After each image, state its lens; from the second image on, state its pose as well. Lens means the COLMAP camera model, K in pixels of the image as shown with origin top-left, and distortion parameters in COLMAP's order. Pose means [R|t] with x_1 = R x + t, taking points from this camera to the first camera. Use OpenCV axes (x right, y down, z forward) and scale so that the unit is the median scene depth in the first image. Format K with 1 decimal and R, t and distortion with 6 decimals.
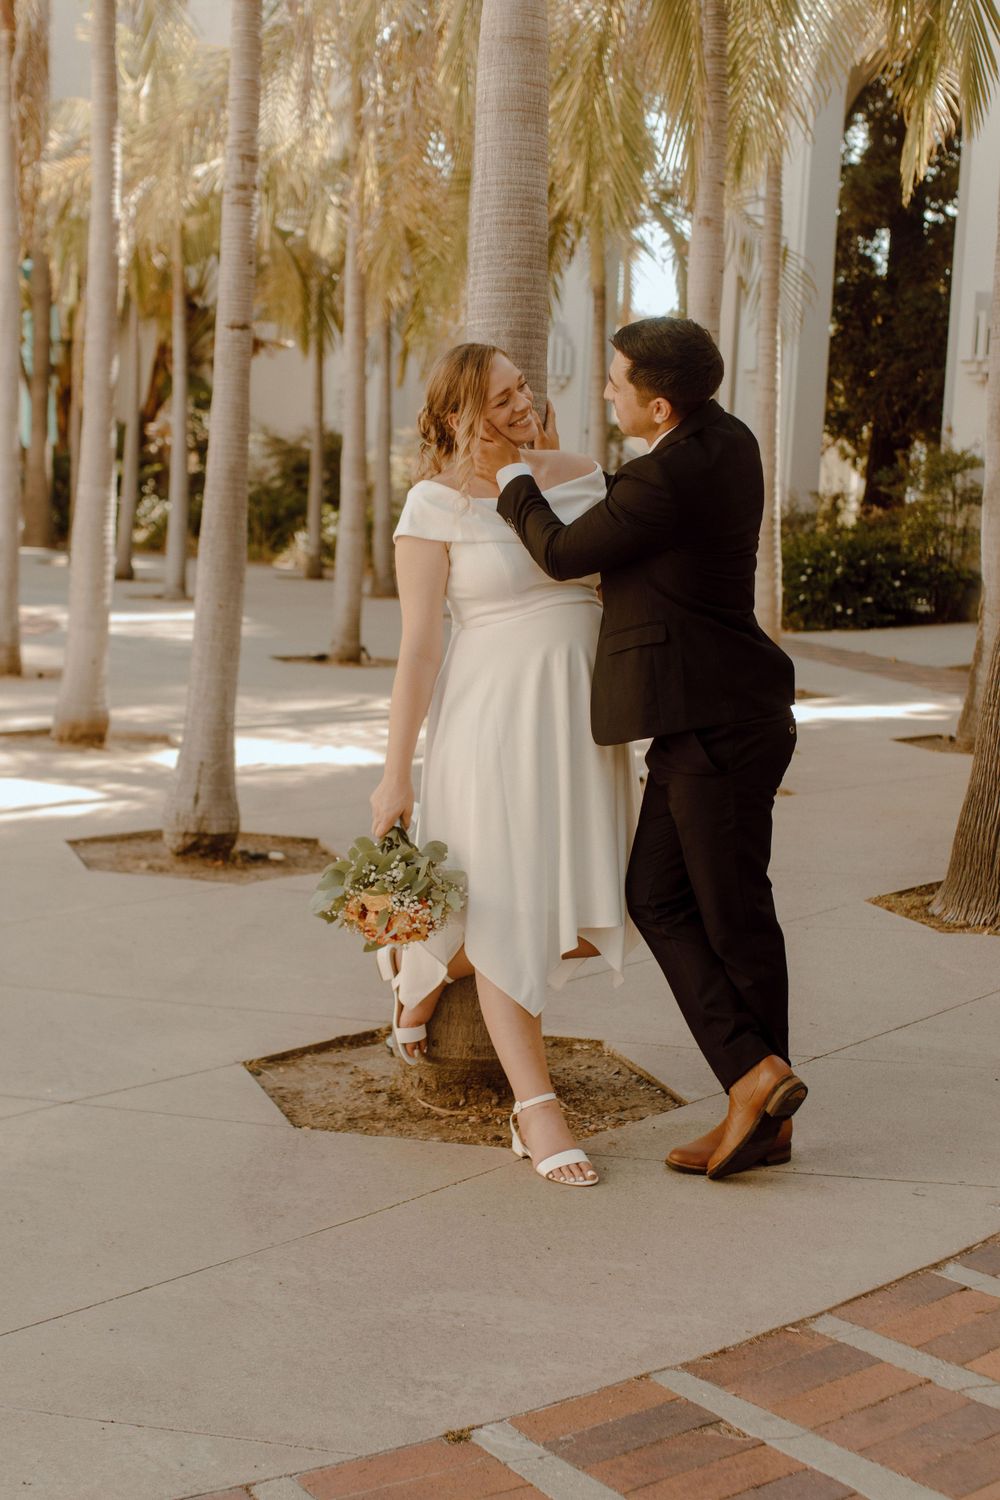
lens RADIAL K [[2241.3, 0, 500.0], [0, 2241.3, 750.0], [0, 0, 1]] dist [-0.011192, -0.024878]
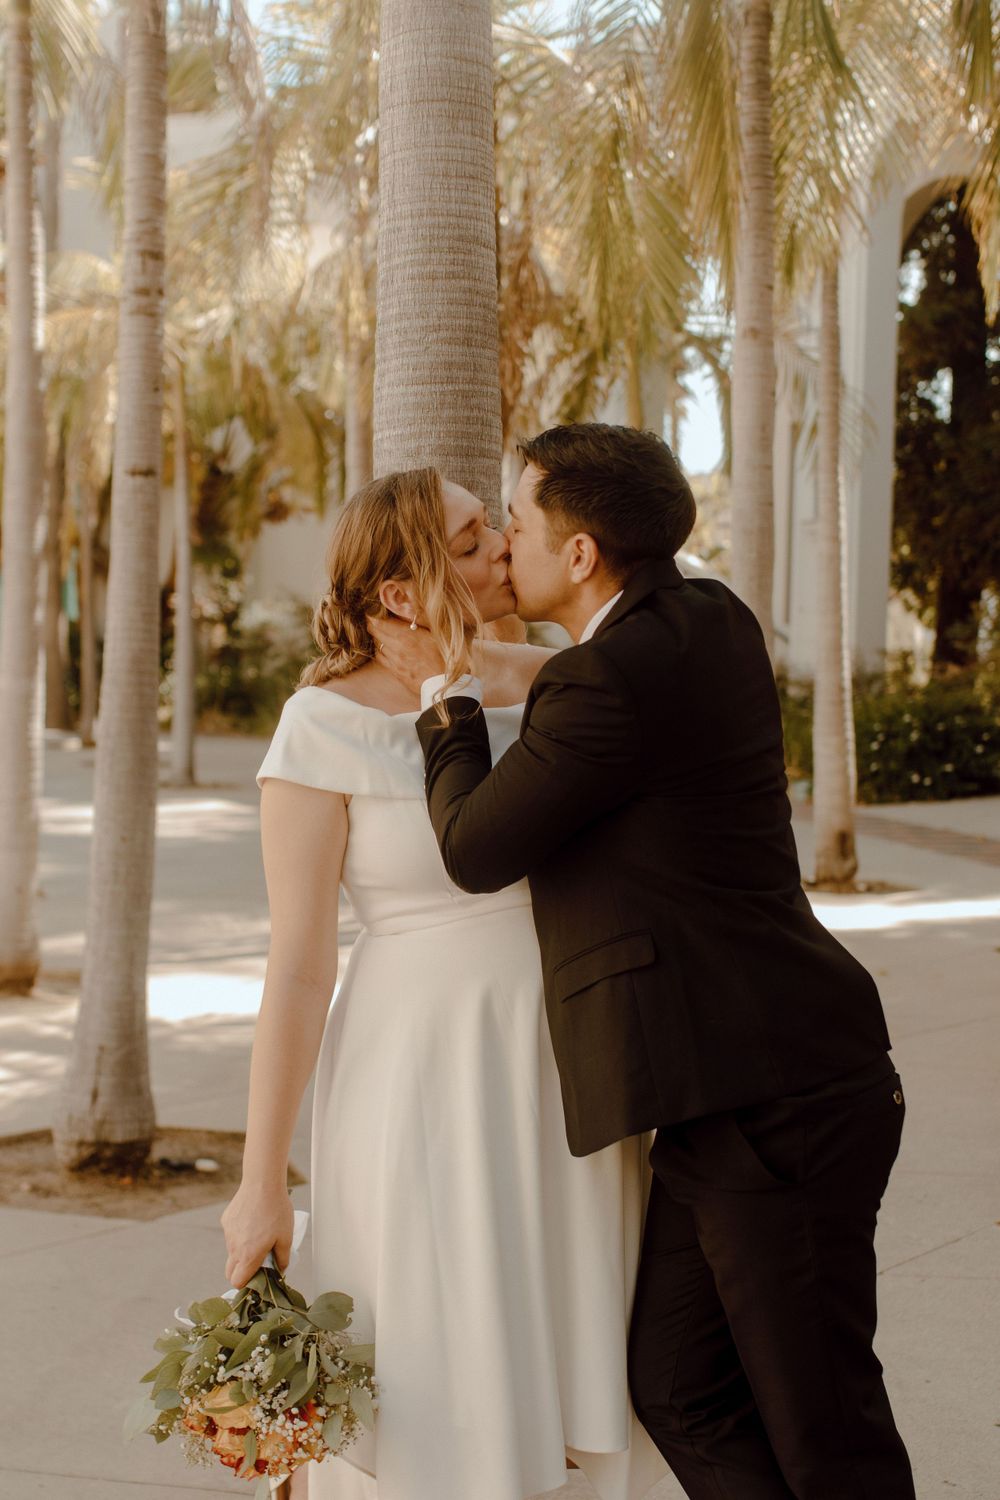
lens RADIAL K [[2241.3, 0, 500.0], [0, 2241.3, 750.0], [0, 0, 1]] dist [-0.011192, -0.024878]
pose [[0.999301, -0.025302, -0.027502, 0.012614], [0.023289, 0.997190, -0.071197, -0.019632], [0.029226, 0.070507, 0.997083, 0.130631]]
